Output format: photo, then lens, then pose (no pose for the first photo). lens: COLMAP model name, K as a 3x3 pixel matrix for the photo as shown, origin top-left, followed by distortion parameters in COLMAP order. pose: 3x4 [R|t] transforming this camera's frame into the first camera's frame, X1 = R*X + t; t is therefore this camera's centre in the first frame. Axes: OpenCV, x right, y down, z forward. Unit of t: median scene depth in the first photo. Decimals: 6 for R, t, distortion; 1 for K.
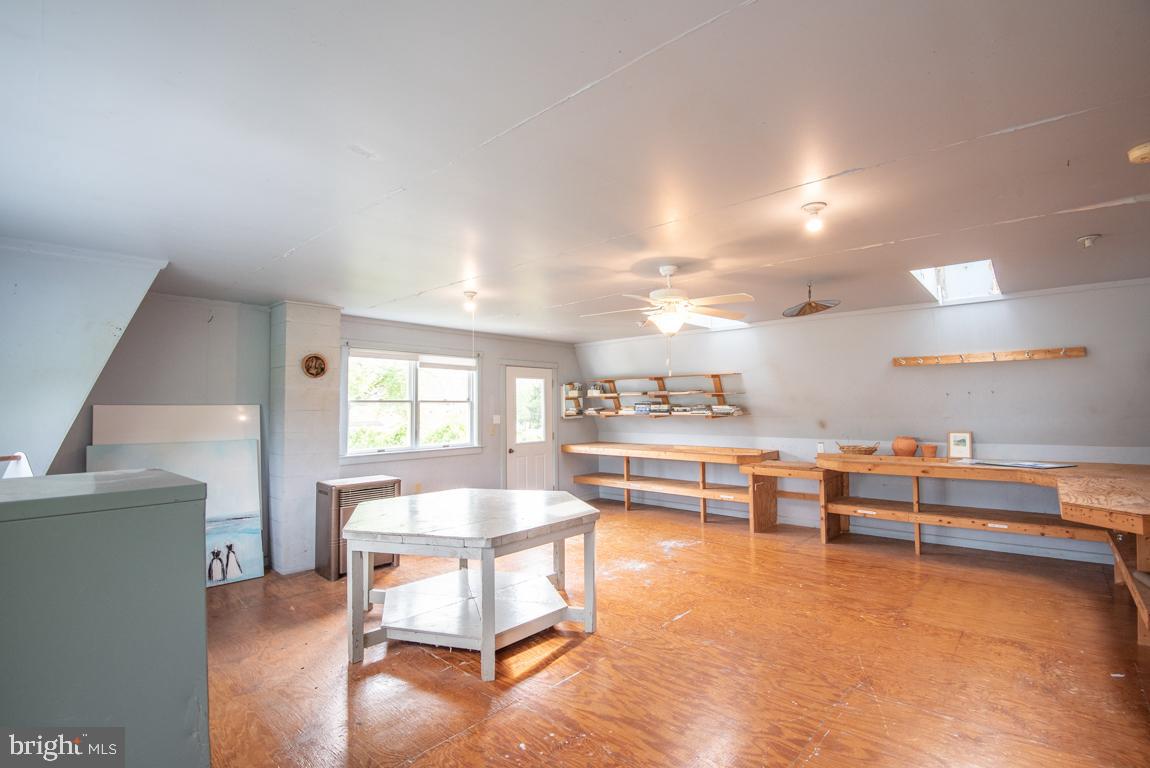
lens RADIAL K [[535.4, 0, 574.7], [0, 535.4, 384.9], [0, 0, 1]] dist [-0.026608, -0.007261]
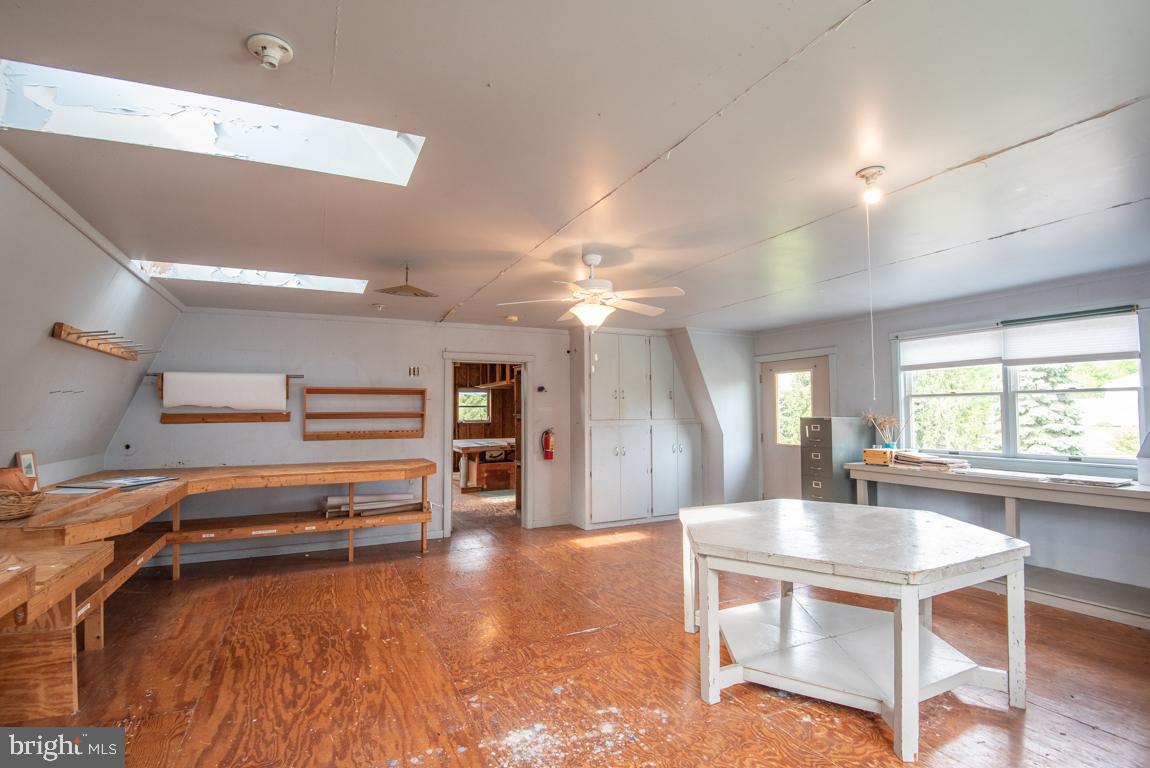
lens RADIAL K [[535.4, 0, 569.9], [0, 535.4, 383.3], [0, 0, 1]] dist [-0.026608, -0.007261]
pose [[-0.926232, 0.037689, 0.375066, -0.118539], [0.000659, 0.995150, -0.098371, 0.085087], [-0.376954, -0.090867, -0.921764, 1.645573]]
